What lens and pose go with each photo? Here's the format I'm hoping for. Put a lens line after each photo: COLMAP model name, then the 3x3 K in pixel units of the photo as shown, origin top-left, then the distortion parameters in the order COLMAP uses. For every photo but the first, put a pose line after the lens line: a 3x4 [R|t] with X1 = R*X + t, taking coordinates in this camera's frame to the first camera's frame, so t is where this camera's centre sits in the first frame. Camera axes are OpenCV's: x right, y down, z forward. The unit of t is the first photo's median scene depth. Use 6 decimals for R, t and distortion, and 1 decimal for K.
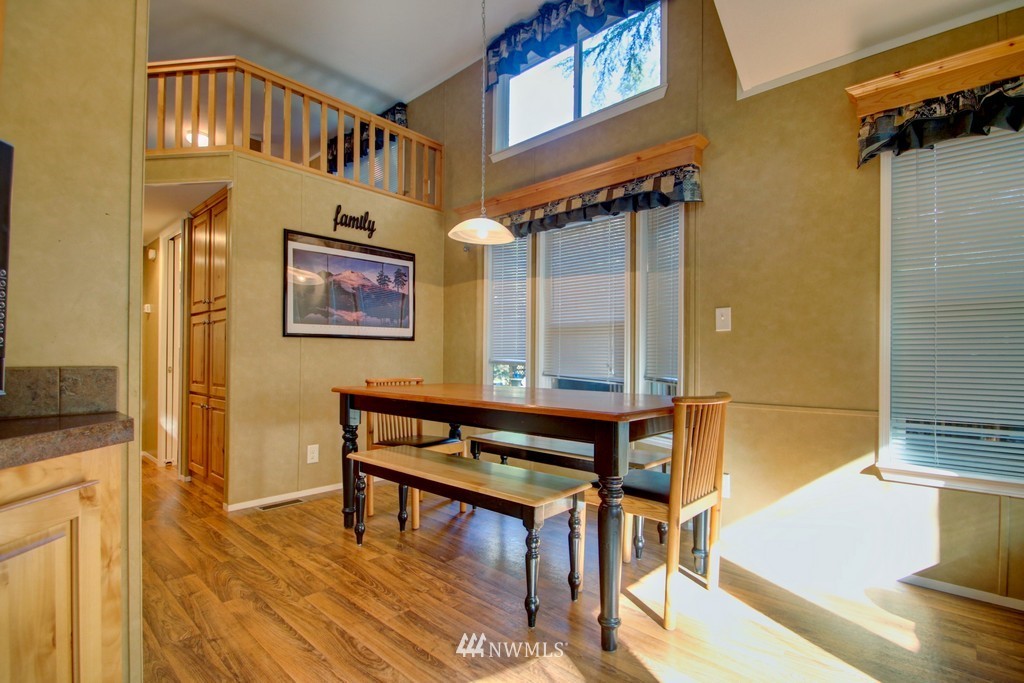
lens RADIAL K [[483.5, 0, 519.4], [0, 483.5, 355.9], [0, 0, 1]] dist [0.016216, -0.017724]
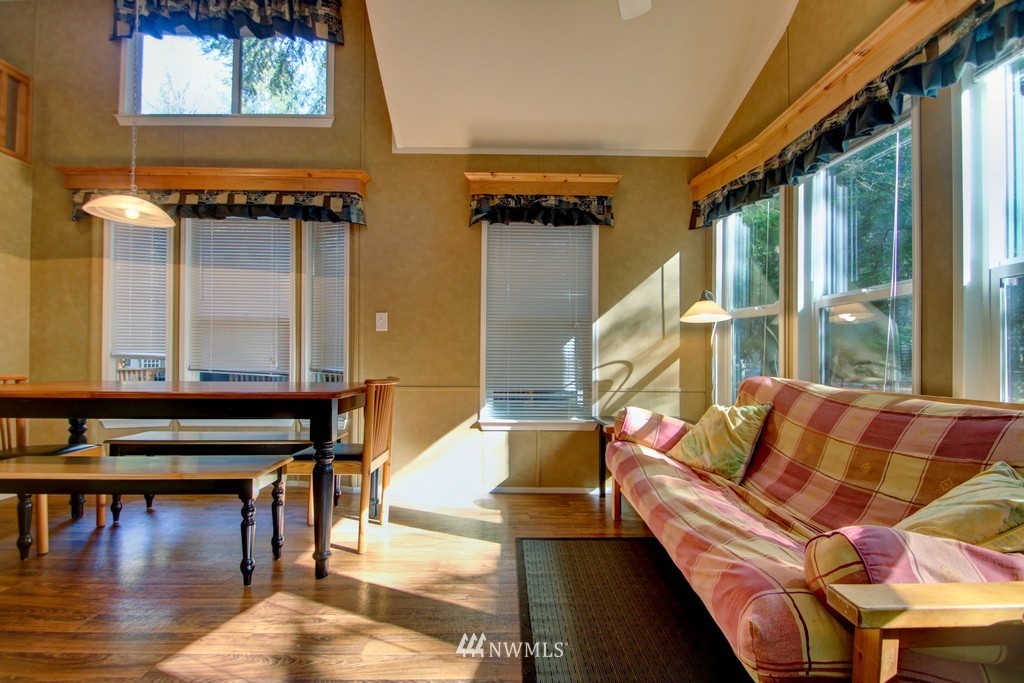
lens RADIAL K [[483.5, 0, 519.4], [0, 483.5, 355.9], [0, 0, 1]] dist [0.016216, -0.017724]
pose [[0.726164, -0.000463, 0.687522, -0.182284], [-0.005618, 0.999962, 0.006608, 0.003668], [-0.687499, -0.008661, 0.726134, -0.164820]]
